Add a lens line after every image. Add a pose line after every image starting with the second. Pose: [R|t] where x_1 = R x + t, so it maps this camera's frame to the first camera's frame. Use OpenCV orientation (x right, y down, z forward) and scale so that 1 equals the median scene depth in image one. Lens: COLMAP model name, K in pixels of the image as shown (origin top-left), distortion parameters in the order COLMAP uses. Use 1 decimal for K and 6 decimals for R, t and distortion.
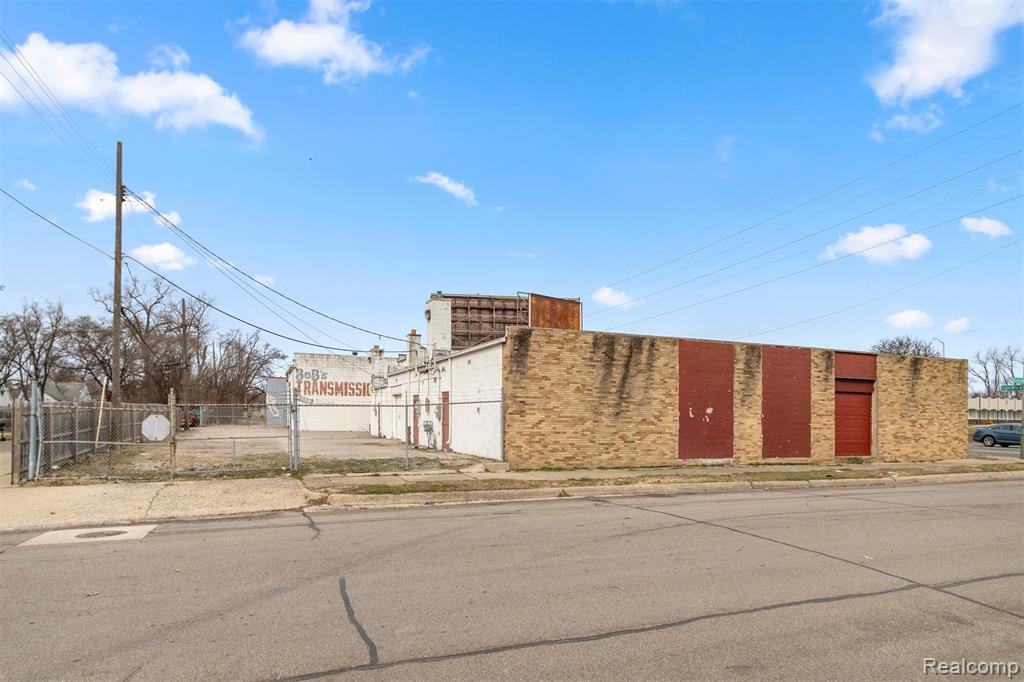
lens RADIAL K [[632.2, 0, 506.0], [0, 632.2, 376.7], [0, 0, 1]] dist [0.005088, -0.001418]
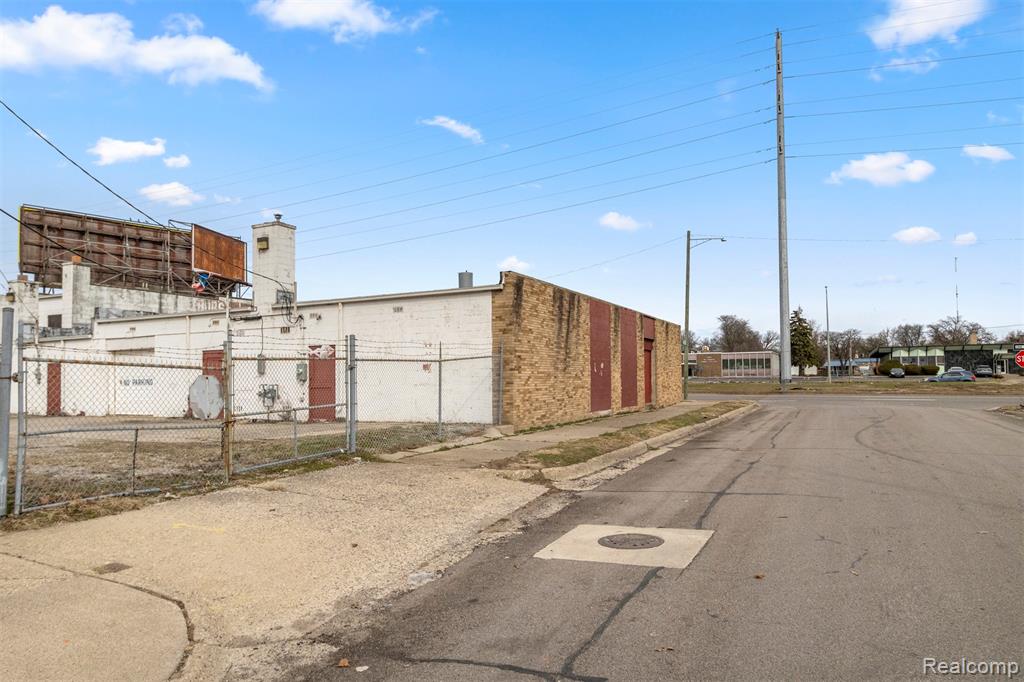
lens RADIAL K [[670.1, 0, 539.5], [0, 670.1, 346.6], [0, 0, 1]] dist [0.001216, -0.000024]
pose [[0.725827, 0.009658, 0.687810, -0.551343], [-0.019218, 0.999796, 0.006241, 0.016857], [-0.687609, -0.017748, 0.725864, 0.252138]]
